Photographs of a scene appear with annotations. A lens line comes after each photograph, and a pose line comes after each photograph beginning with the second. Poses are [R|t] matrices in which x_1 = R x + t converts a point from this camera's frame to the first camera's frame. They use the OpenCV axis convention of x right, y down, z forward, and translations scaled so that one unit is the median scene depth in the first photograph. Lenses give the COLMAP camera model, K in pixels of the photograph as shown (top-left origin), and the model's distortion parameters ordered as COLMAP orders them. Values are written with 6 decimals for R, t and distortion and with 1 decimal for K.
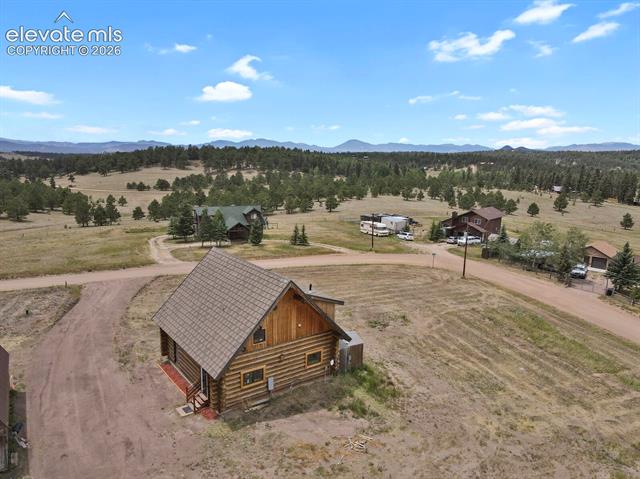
lens RADIAL K [[467.5, 0, 321.6], [0, 467.5, 240.1], [0, 0, 1]] dist [0.004924, 0.024406]
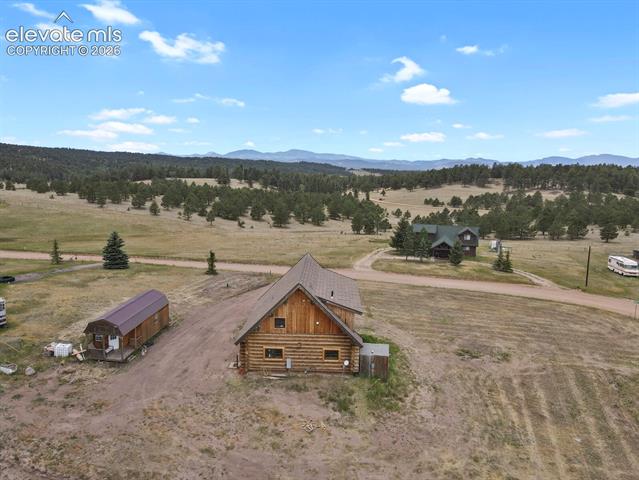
lens RADIAL K [[466.7, 0, 321.1], [0, 466.7, 240.6], [0, 0, 1]] dist [0.004924, 0.024406]
pose [[0.787701, 0.098164, -0.608186, 0.380431], [-0.118803, 0.992897, 0.006388, -0.022343], [0.604494, 0.067223, 0.793769, 0.016618]]
